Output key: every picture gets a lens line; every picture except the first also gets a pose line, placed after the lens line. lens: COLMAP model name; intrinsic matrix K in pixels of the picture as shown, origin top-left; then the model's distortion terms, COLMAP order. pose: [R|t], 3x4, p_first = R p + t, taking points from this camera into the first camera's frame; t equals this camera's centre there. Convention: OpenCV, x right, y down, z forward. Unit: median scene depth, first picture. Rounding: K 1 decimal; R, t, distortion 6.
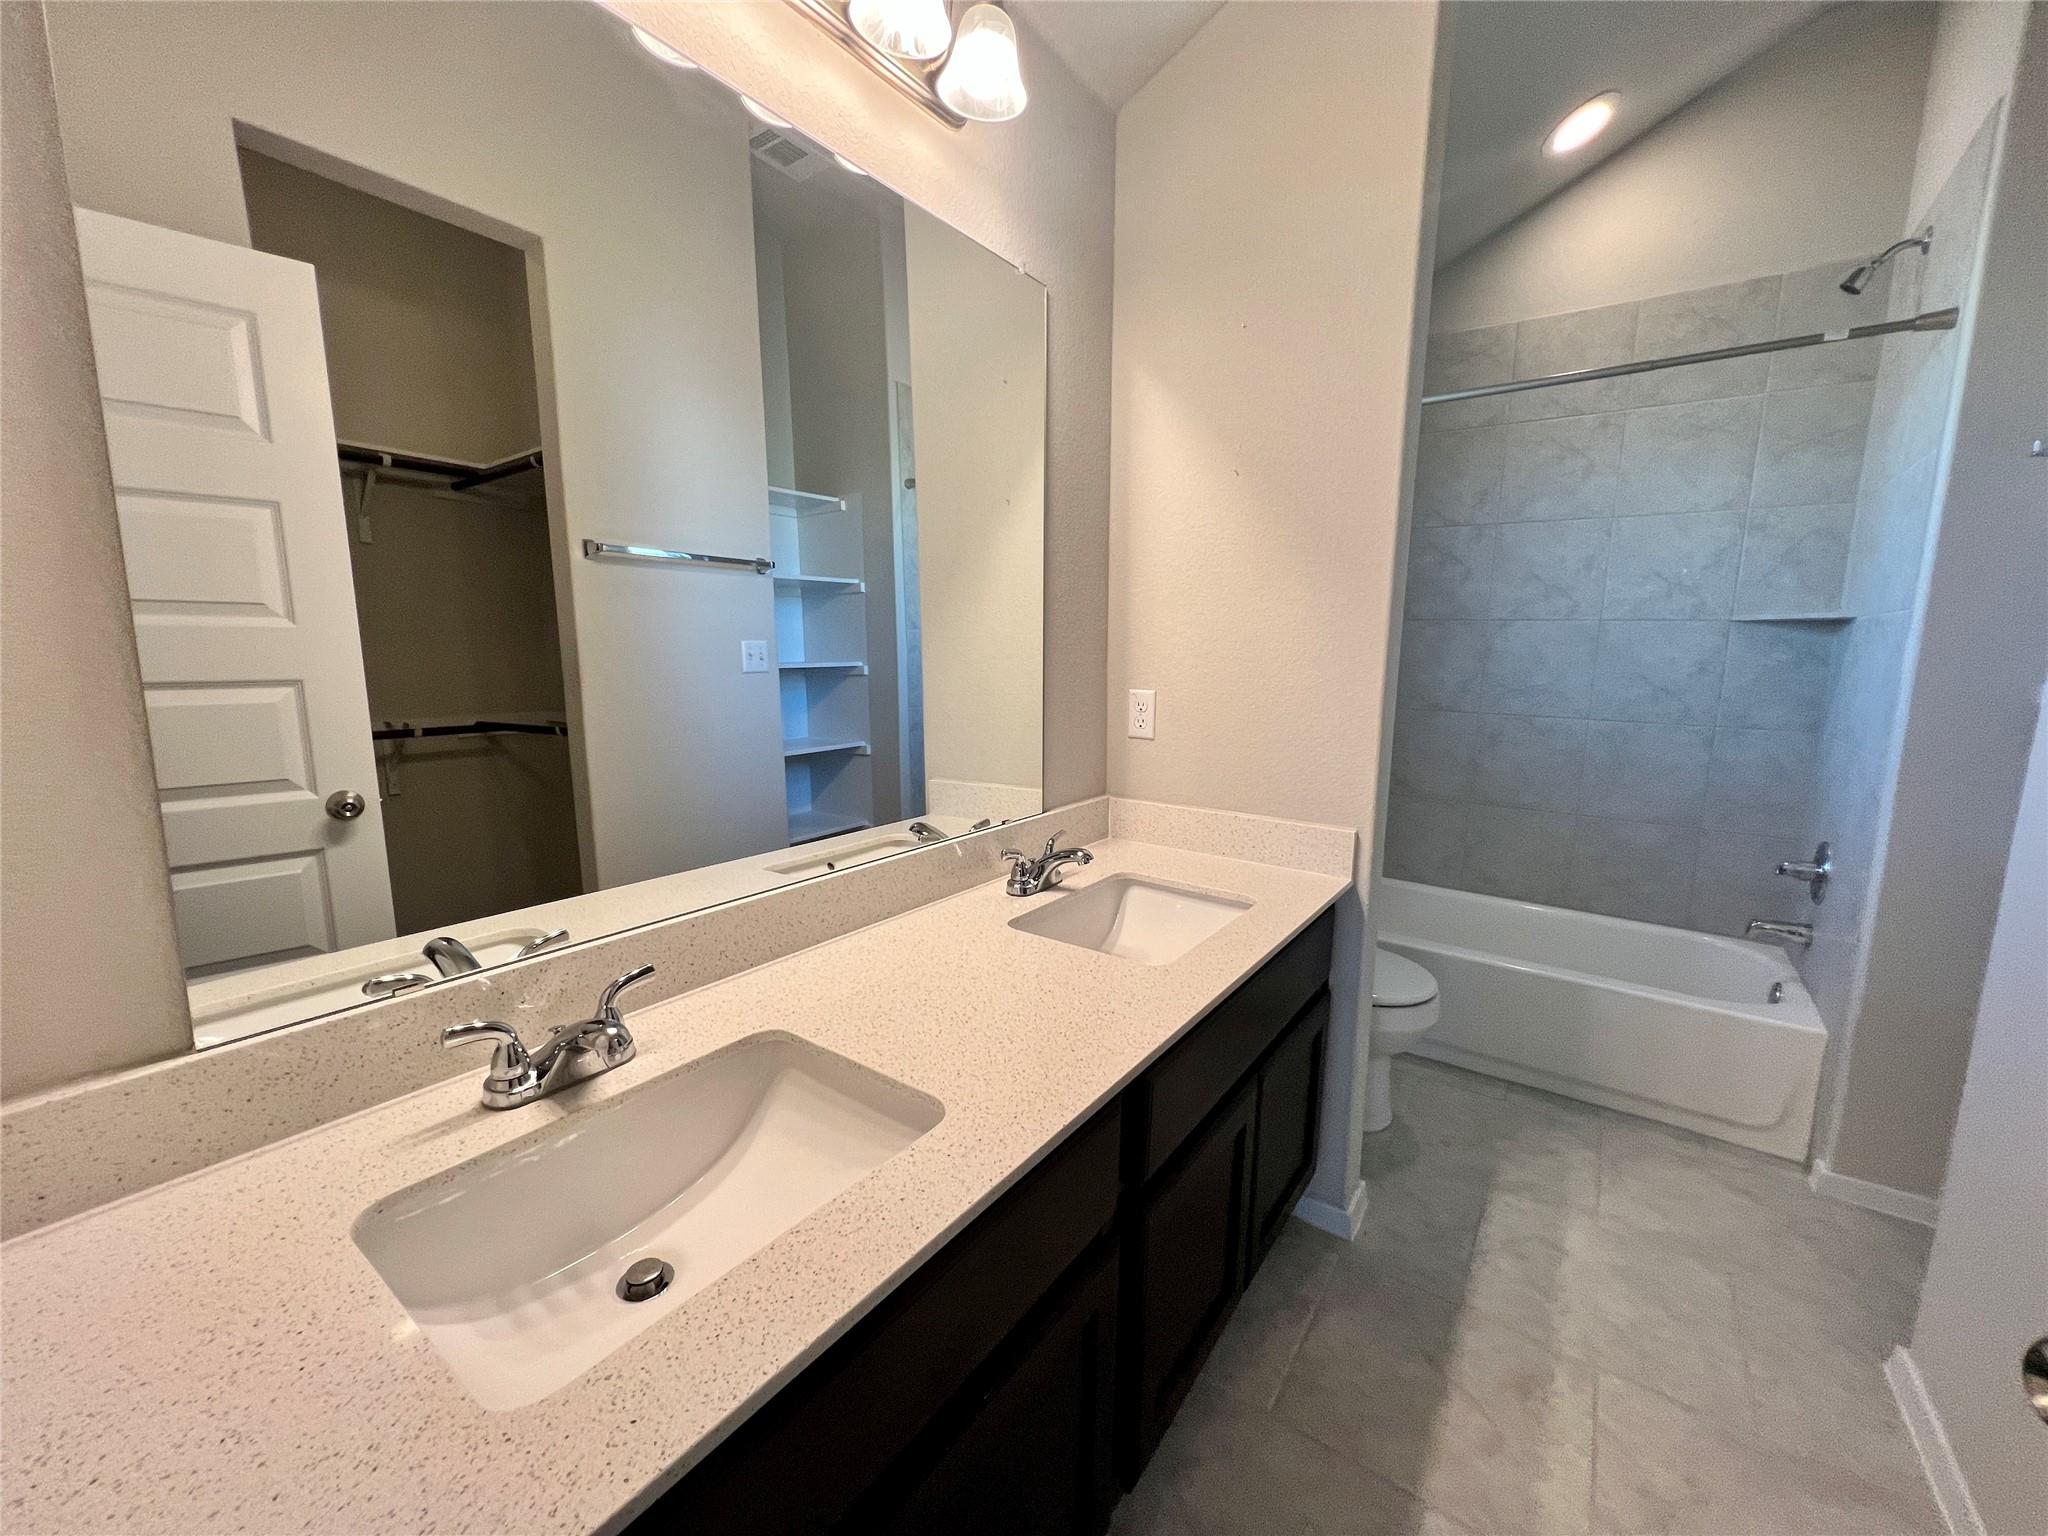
lens RADIAL K [[821.2, 0, 1024.0], [0, 821.2, 768.0], [0, 0, 1]] dist [-0.000709, 0.000099]
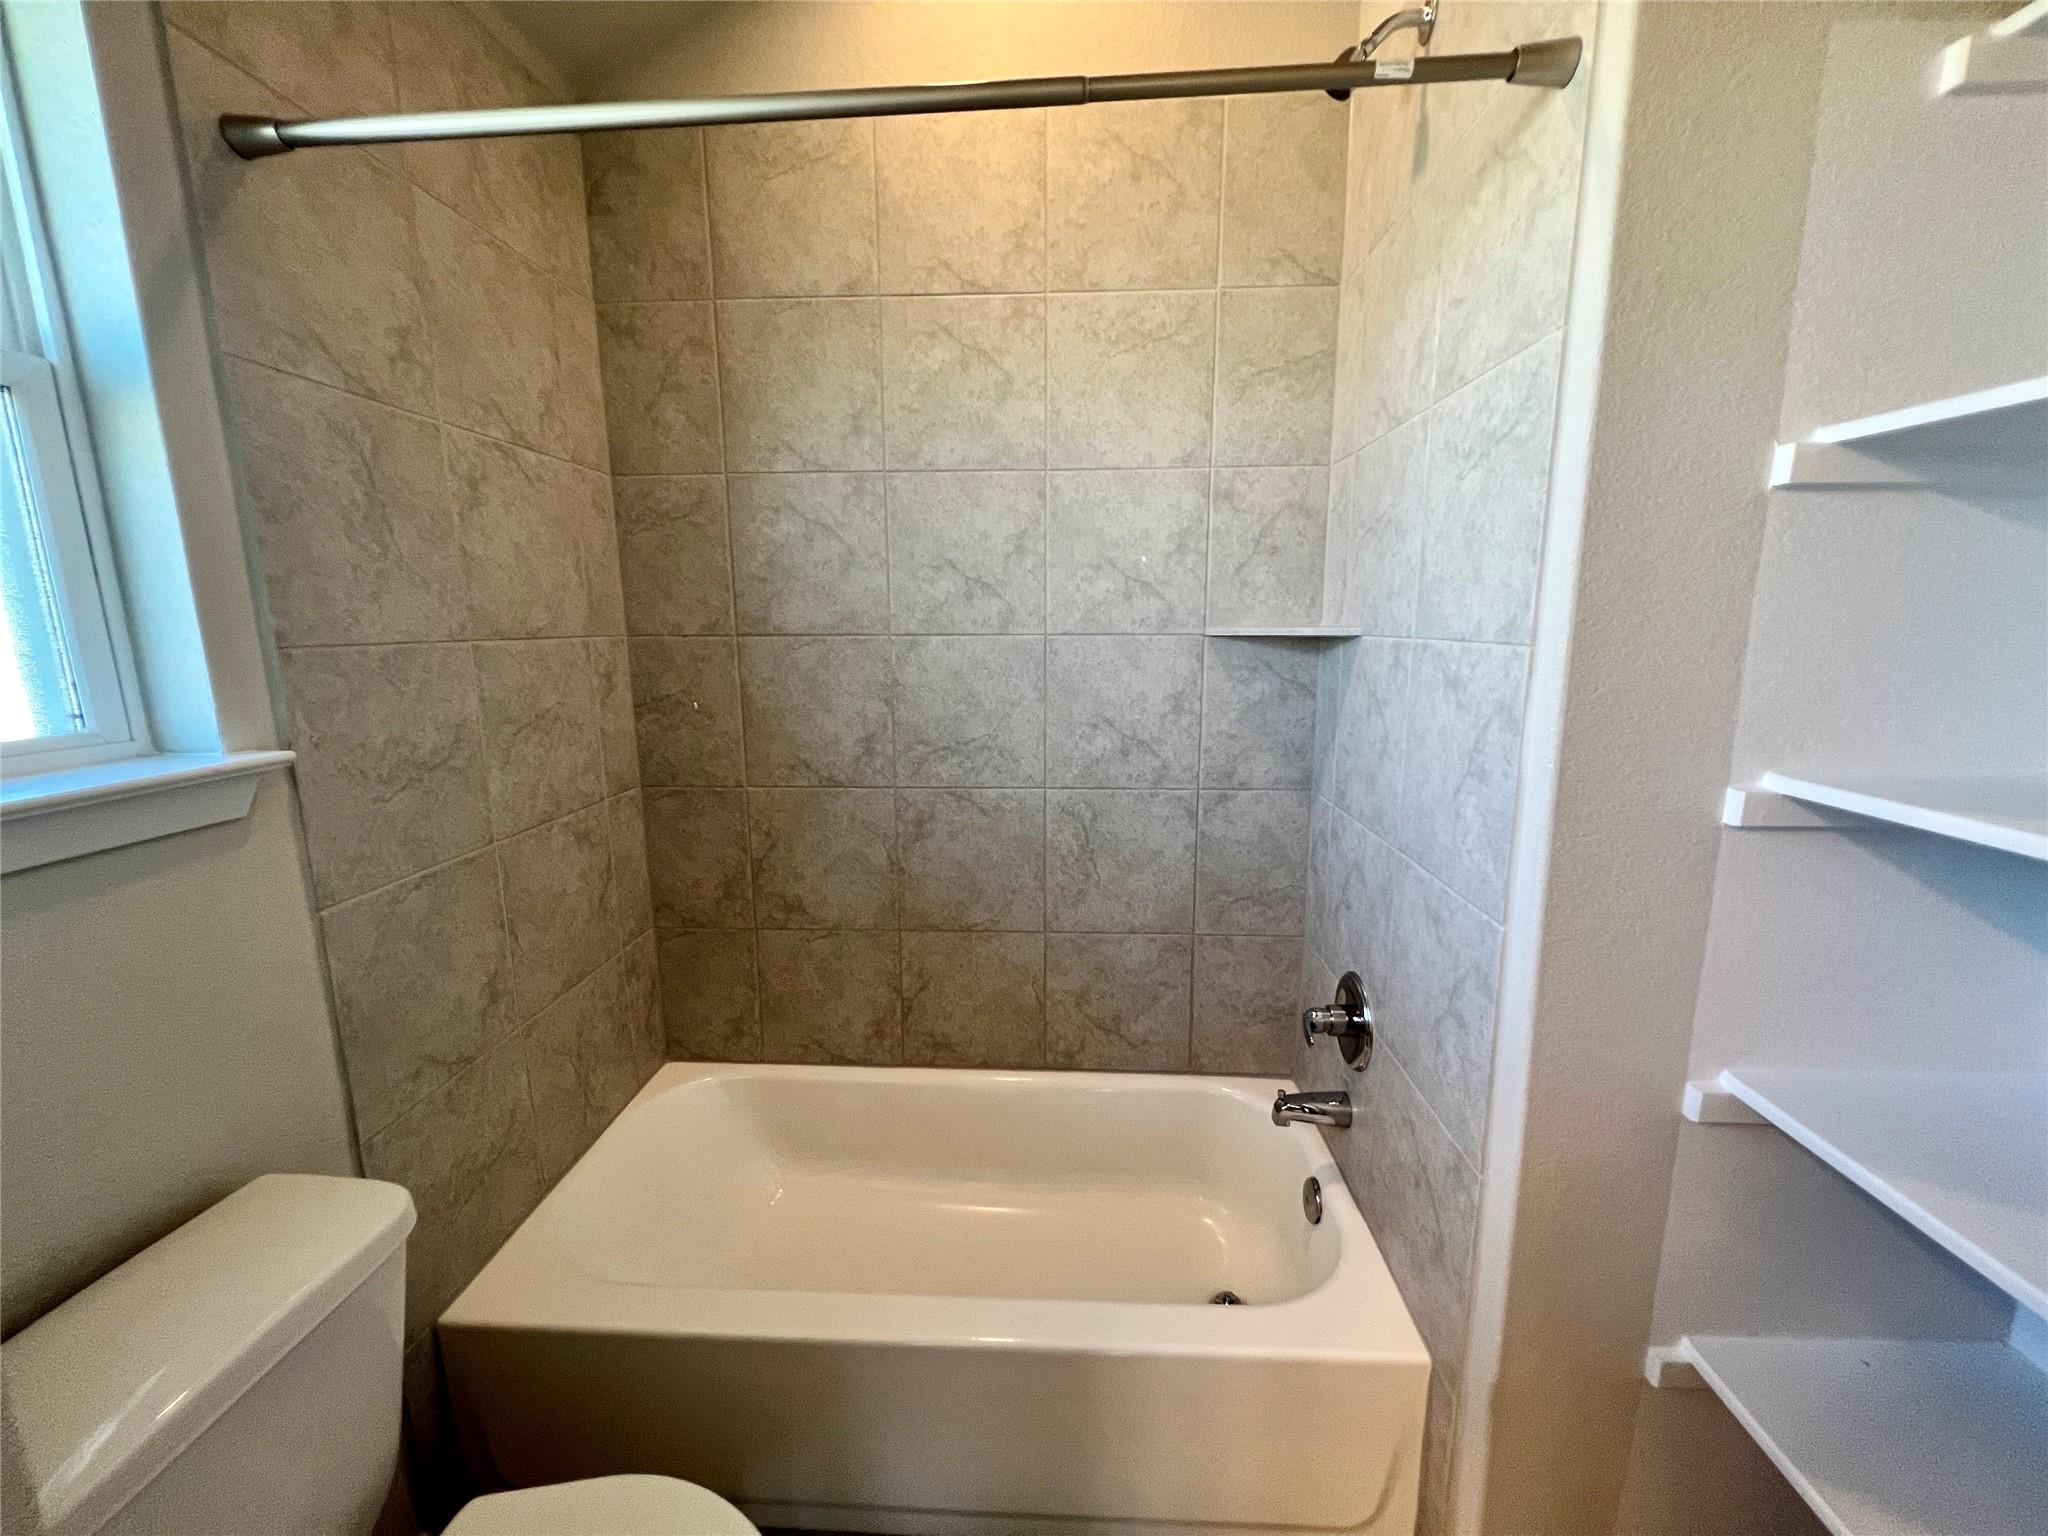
lens RADIAL K [[821.2, 0, 1024.0], [0, 821.2, 768.0], [0, 0, 1]] dist [-0.000709, 0.000099]
pose [[0.838234, -0.114279, 0.533202, 0.361403], [0.100183, 0.993424, 0.055421, -0.122260], [-0.536029, 0.006962, 0.844171, 0.505930]]
